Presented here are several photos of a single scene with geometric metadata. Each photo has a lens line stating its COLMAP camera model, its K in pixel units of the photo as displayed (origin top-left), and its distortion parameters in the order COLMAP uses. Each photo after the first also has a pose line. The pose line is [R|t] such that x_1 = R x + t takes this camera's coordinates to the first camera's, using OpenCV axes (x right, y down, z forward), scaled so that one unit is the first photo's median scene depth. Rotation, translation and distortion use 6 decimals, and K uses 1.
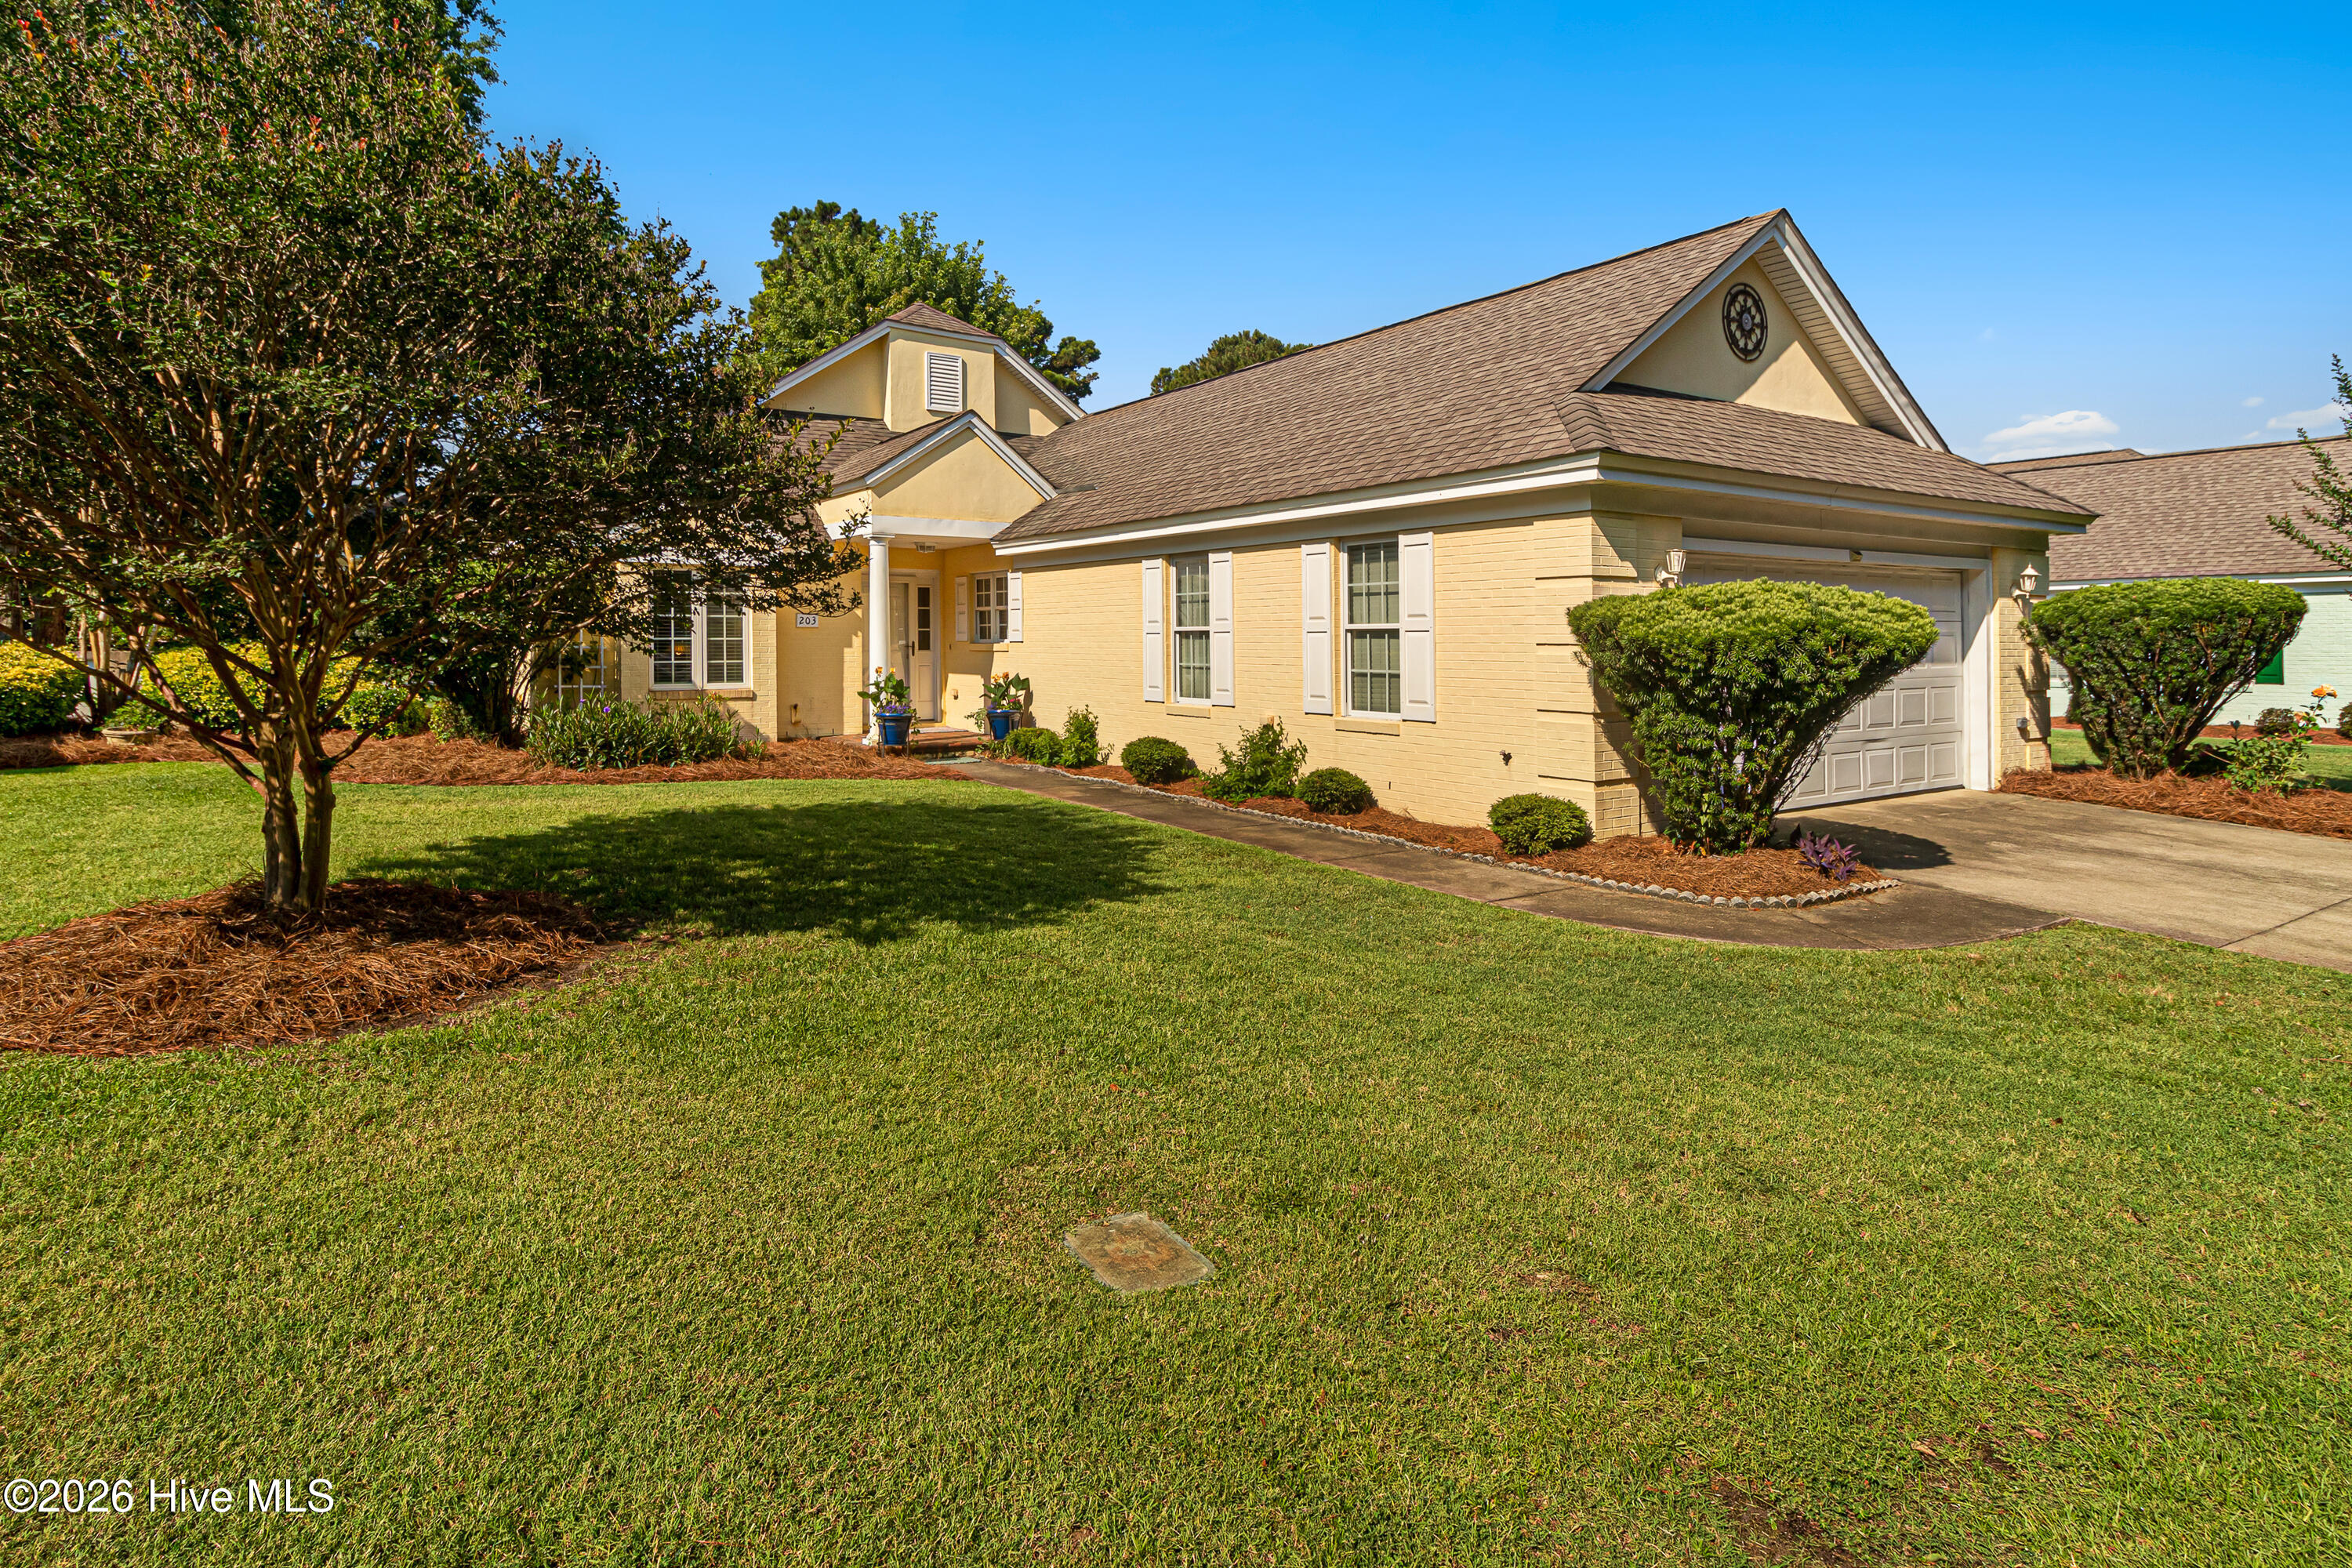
lens RADIAL K [[1213.6, 0, 1137.8], [0, 1213.6, 623.4], [0, 0, 1]] dist [0.004126, 0.000759]
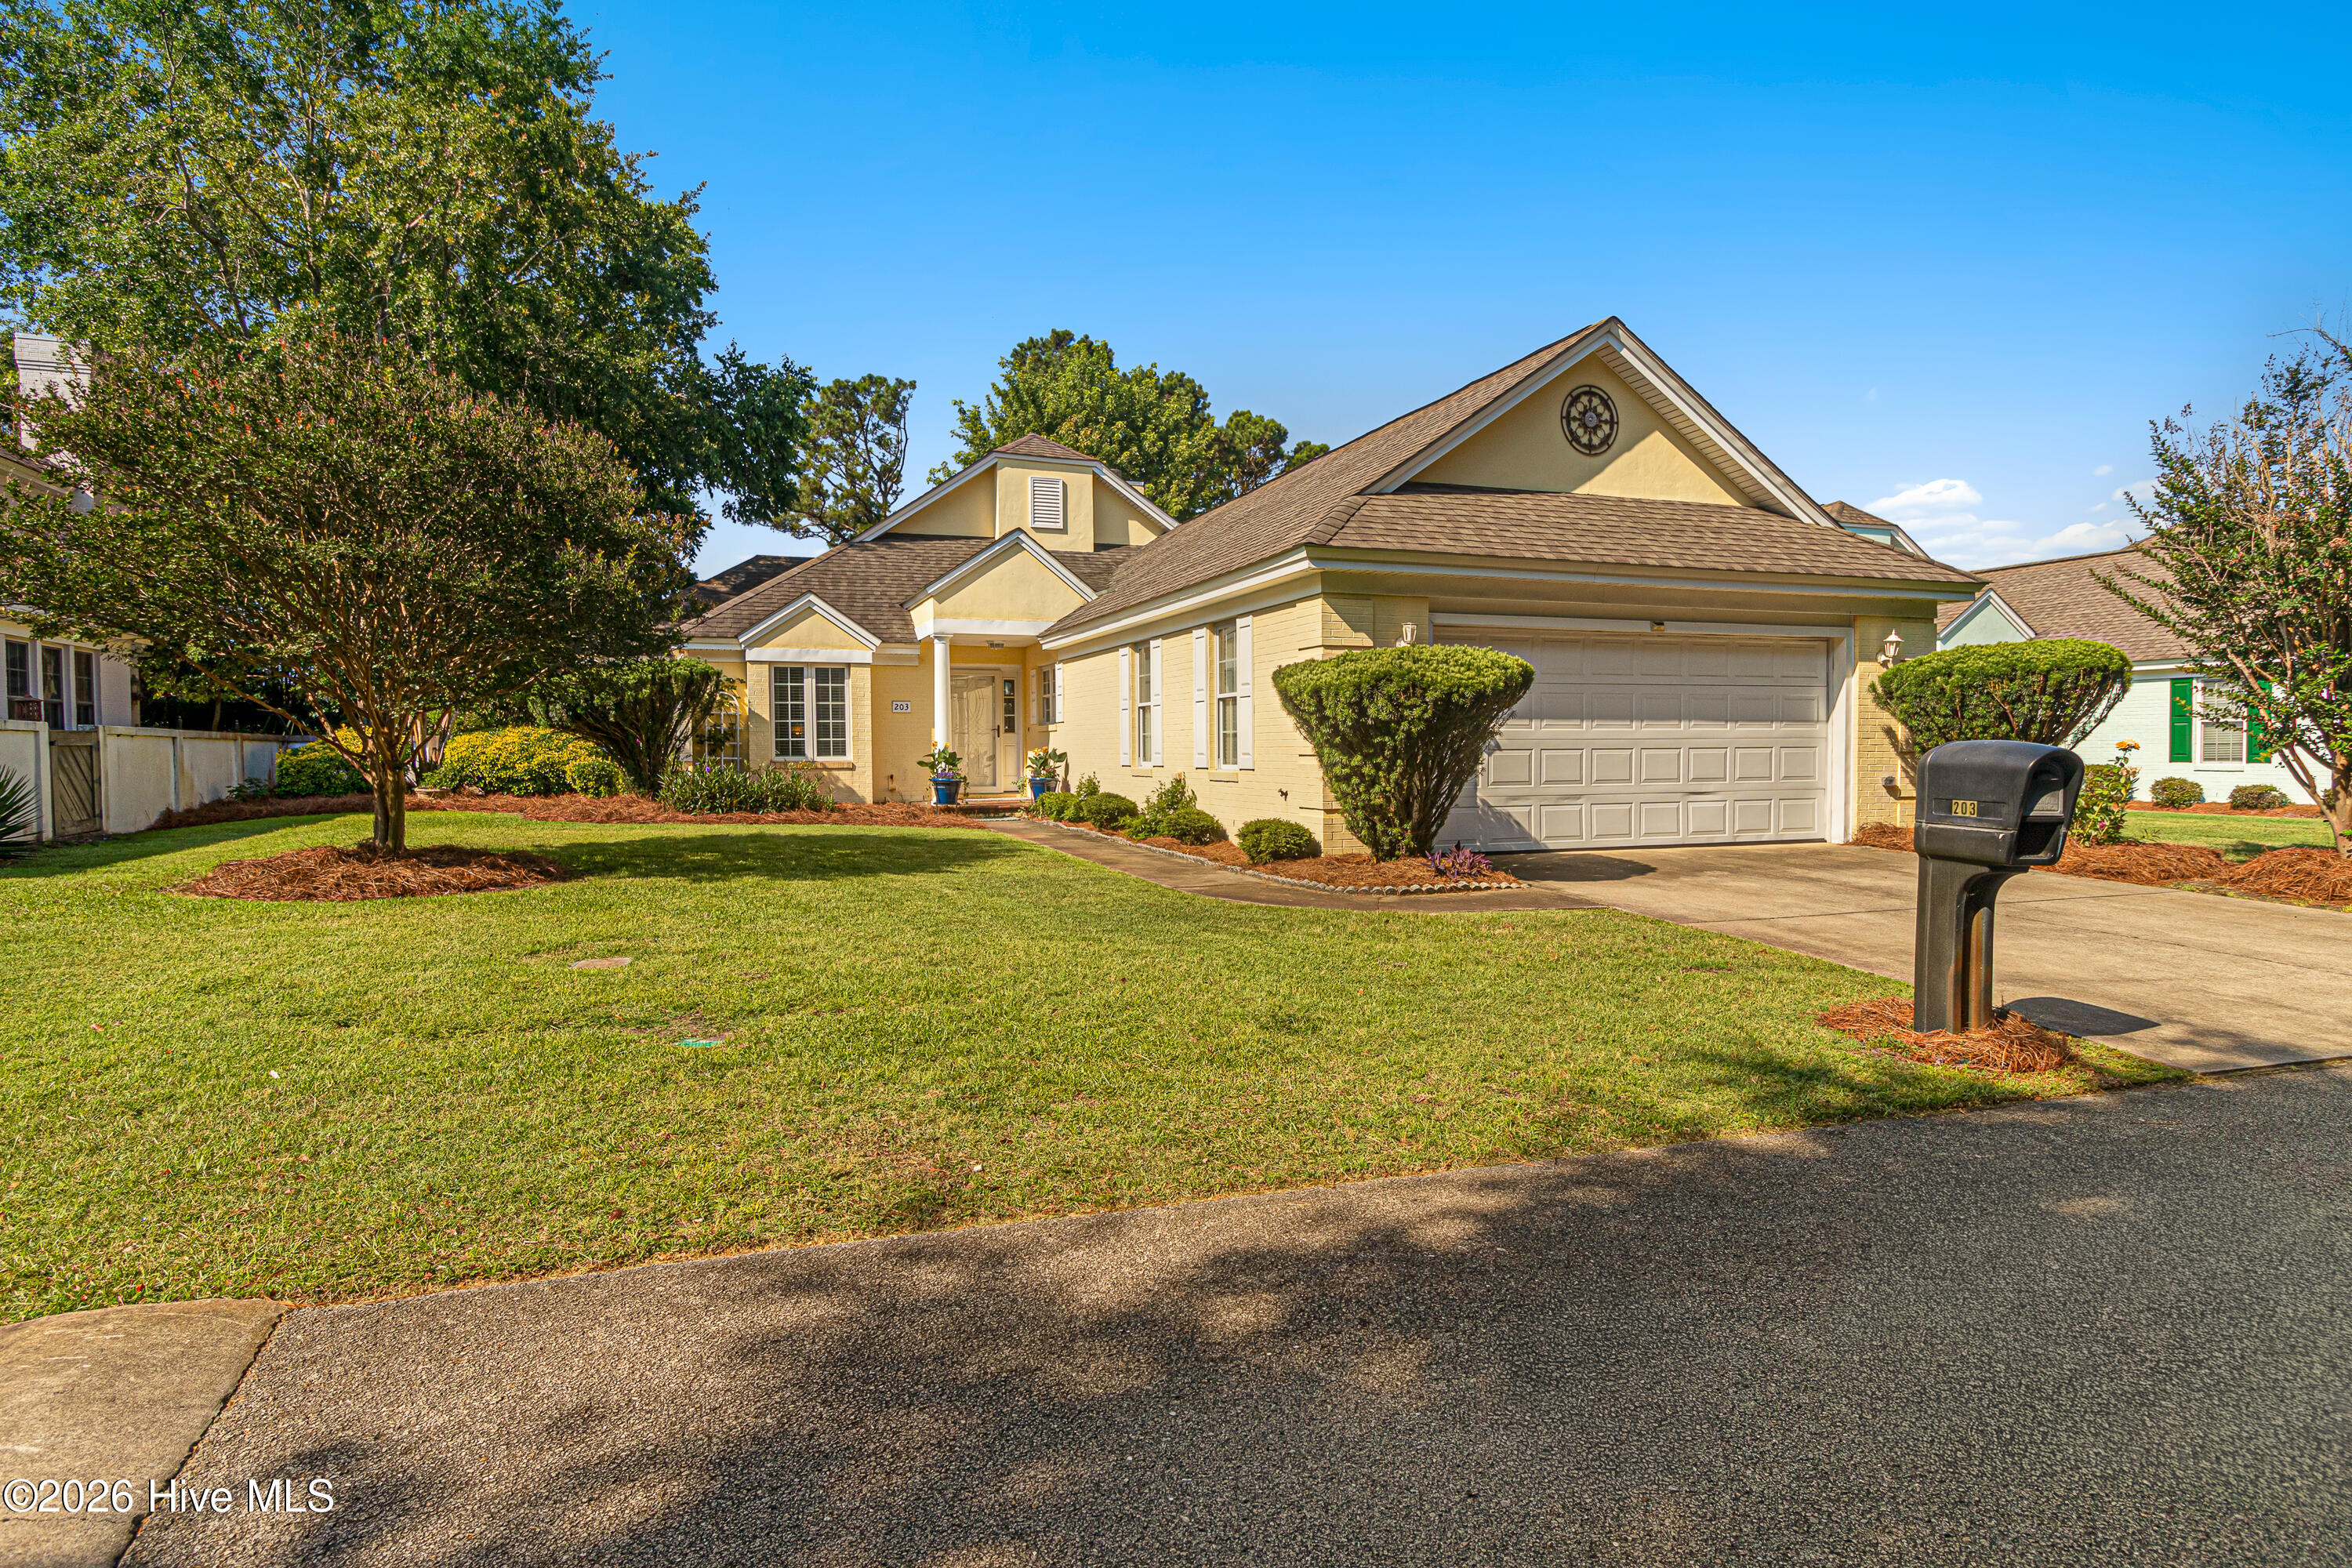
lens RADIAL K [[1255.2, 0, 1176.0], [0, 1255.2, 784.0], [0, 0, 1]] dist [-0.004144, -0.000780]
pose [[0.970730, 0.001543, -0.240168, 0.376179], [0.007666, 0.999271, 0.037404, 0.037730], [0.240051, -0.038150, 0.970010, -0.207281]]
